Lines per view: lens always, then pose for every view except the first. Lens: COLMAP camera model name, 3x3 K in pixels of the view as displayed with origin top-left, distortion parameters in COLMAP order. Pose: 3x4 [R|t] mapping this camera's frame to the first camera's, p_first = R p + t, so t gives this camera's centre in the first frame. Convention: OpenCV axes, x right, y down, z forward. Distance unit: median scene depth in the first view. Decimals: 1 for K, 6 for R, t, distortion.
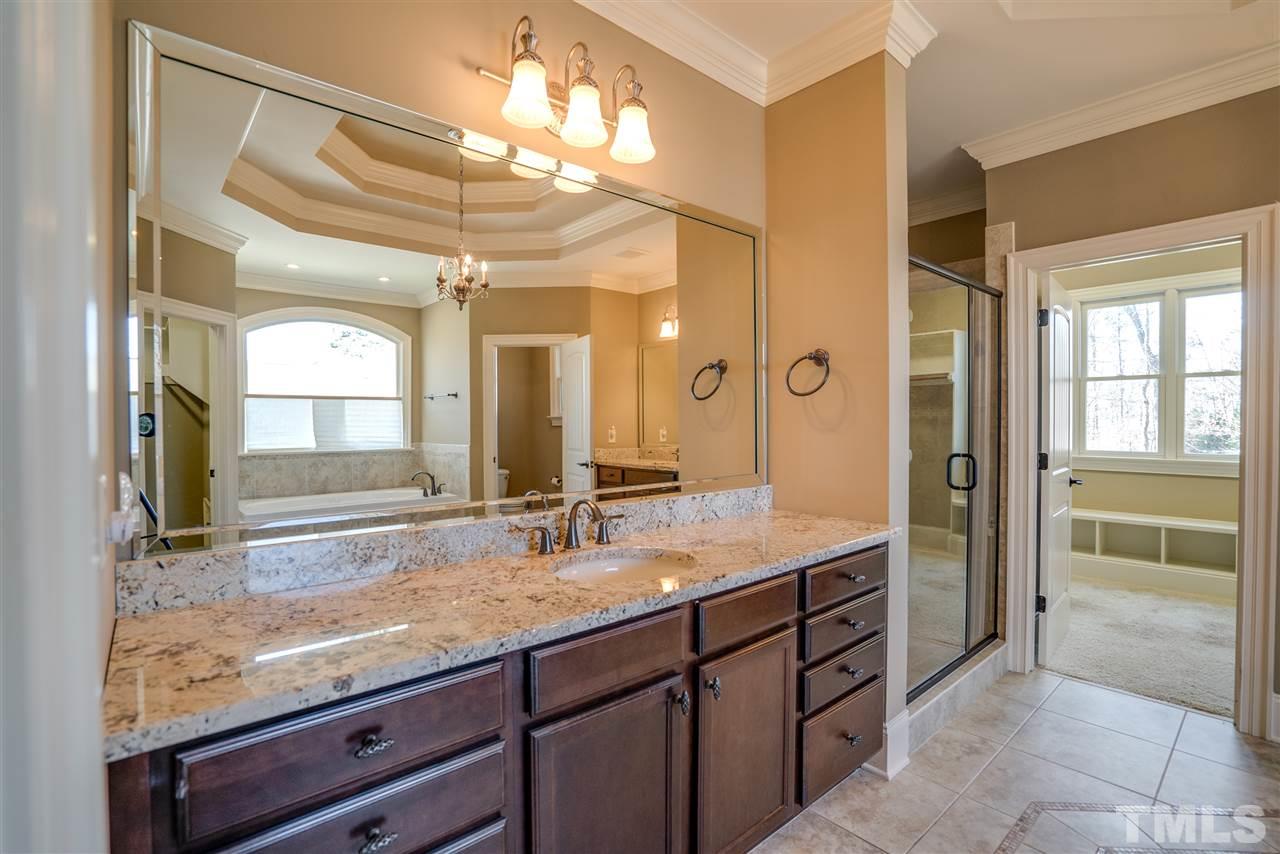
lens RADIAL K [[585.1, 0, 636.4], [0, 585.1, 428.6], [0, 0, 1]] dist [-0.022946, 0.003189]
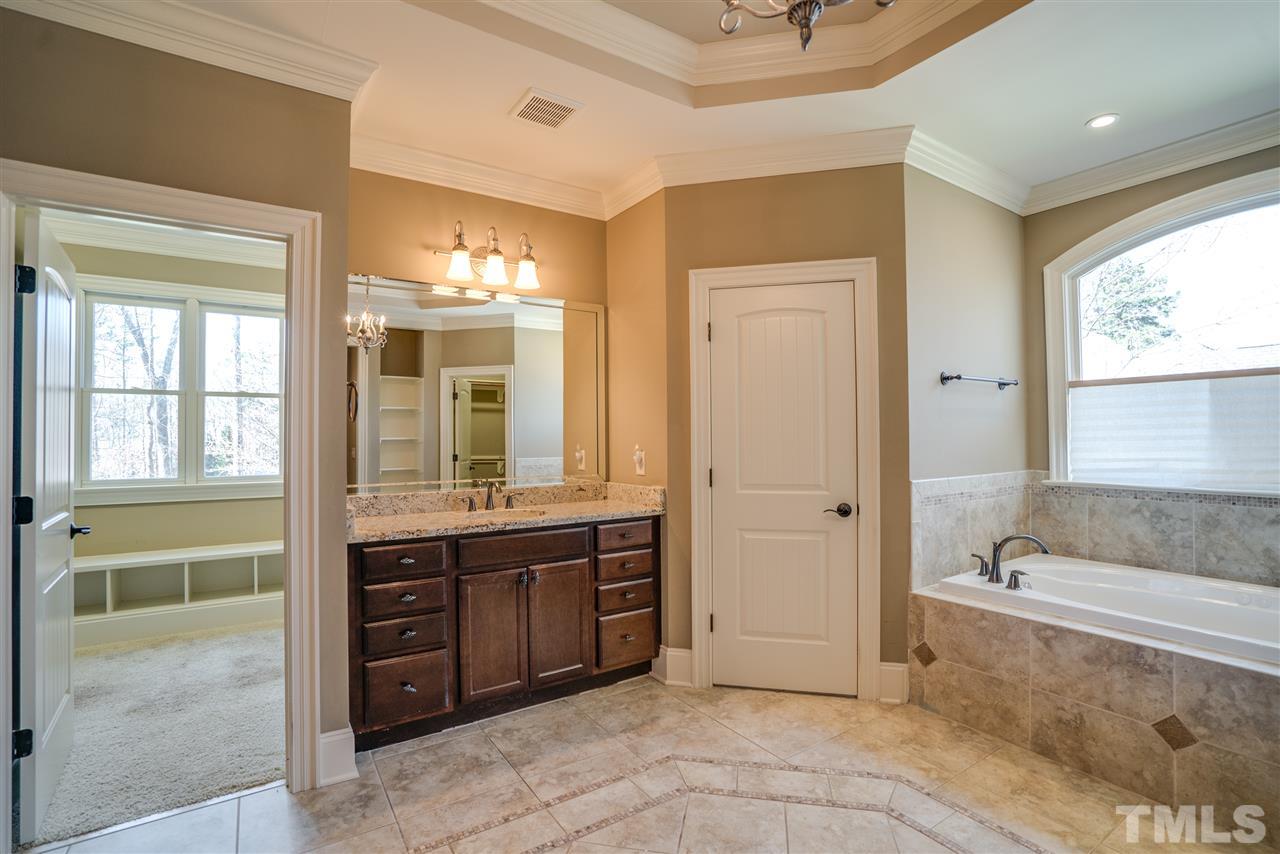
lens RADIAL K [[585.1, 0, 637.5], [0, 585.1, 430.1], [0, 0, 1]] dist [-0.022946, 0.003189]
pose [[0.142087, 0.014938, 0.989741, 0.124305], [0.017984, 0.999682, -0.017670, -0.004102], [-0.989691, 0.020310, 0.141773, 0.172521]]
